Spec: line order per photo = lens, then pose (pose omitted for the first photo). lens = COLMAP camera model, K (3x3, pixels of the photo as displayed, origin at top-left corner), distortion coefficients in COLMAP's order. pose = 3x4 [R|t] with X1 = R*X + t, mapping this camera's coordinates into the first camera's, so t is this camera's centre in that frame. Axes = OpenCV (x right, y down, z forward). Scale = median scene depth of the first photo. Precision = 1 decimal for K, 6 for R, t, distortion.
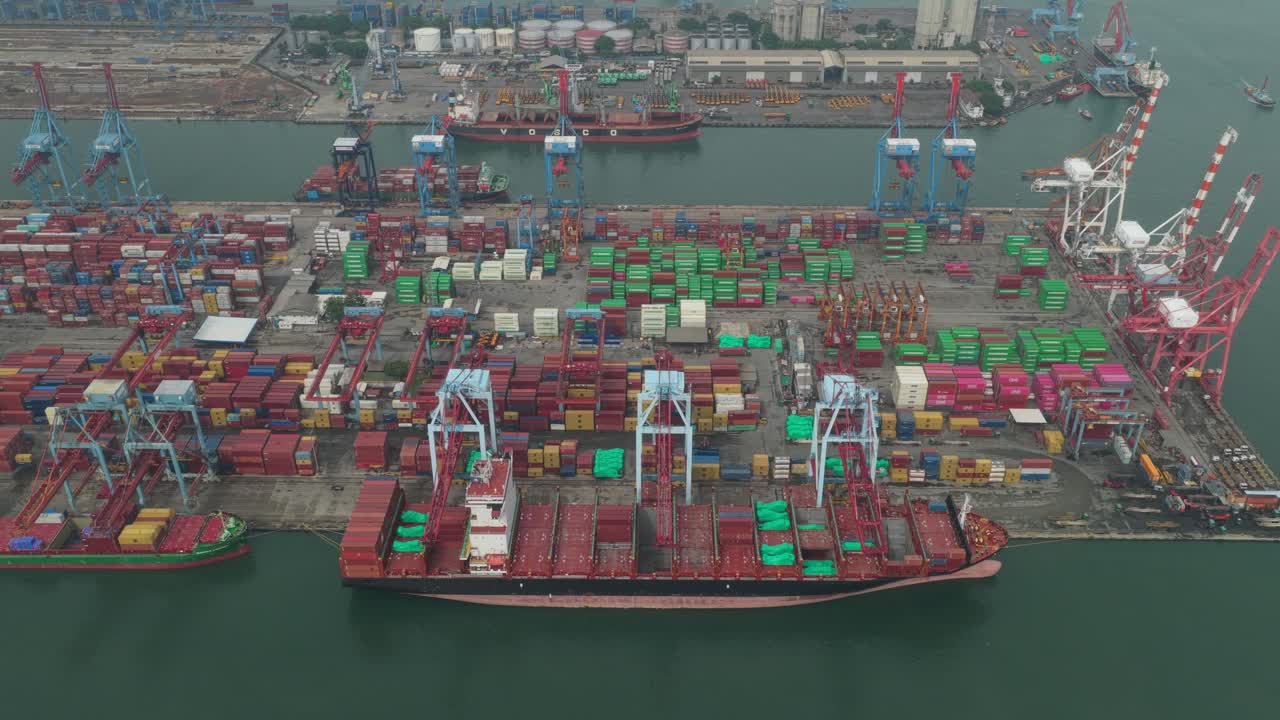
lens RADIAL K [[1106.6, 0, 640.0], [0, 1106.6, 360.0], [0, 0, 1]] dist [-0.003077, 0.024866]
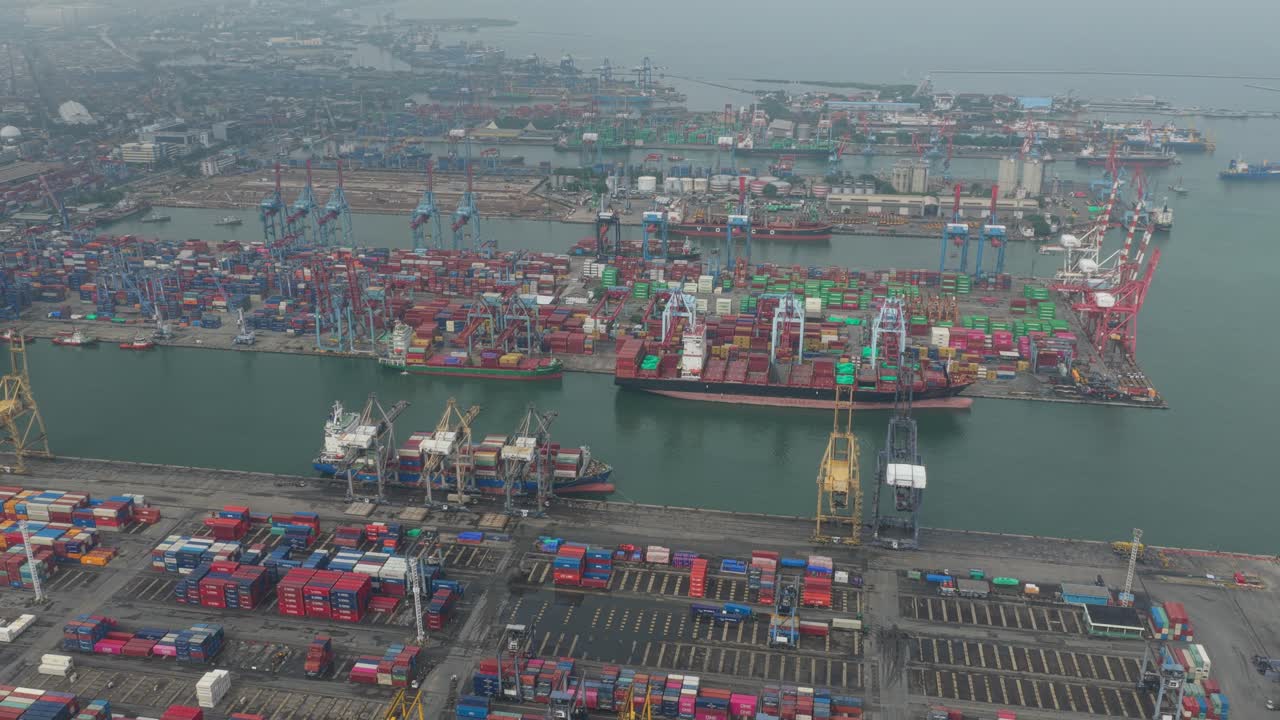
lens RADIAL K [[1106.6, 0, 640.0], [0, 1106.6, 360.0], [0, 0, 1]] dist [-0.003077, 0.024866]
pose [[0.987894, 0.053582, -0.145586, 0.032287], [-0.082143, 0.976774, -0.197900, 0.332813], [0.131601, 0.207463, 0.969350, -0.530214]]
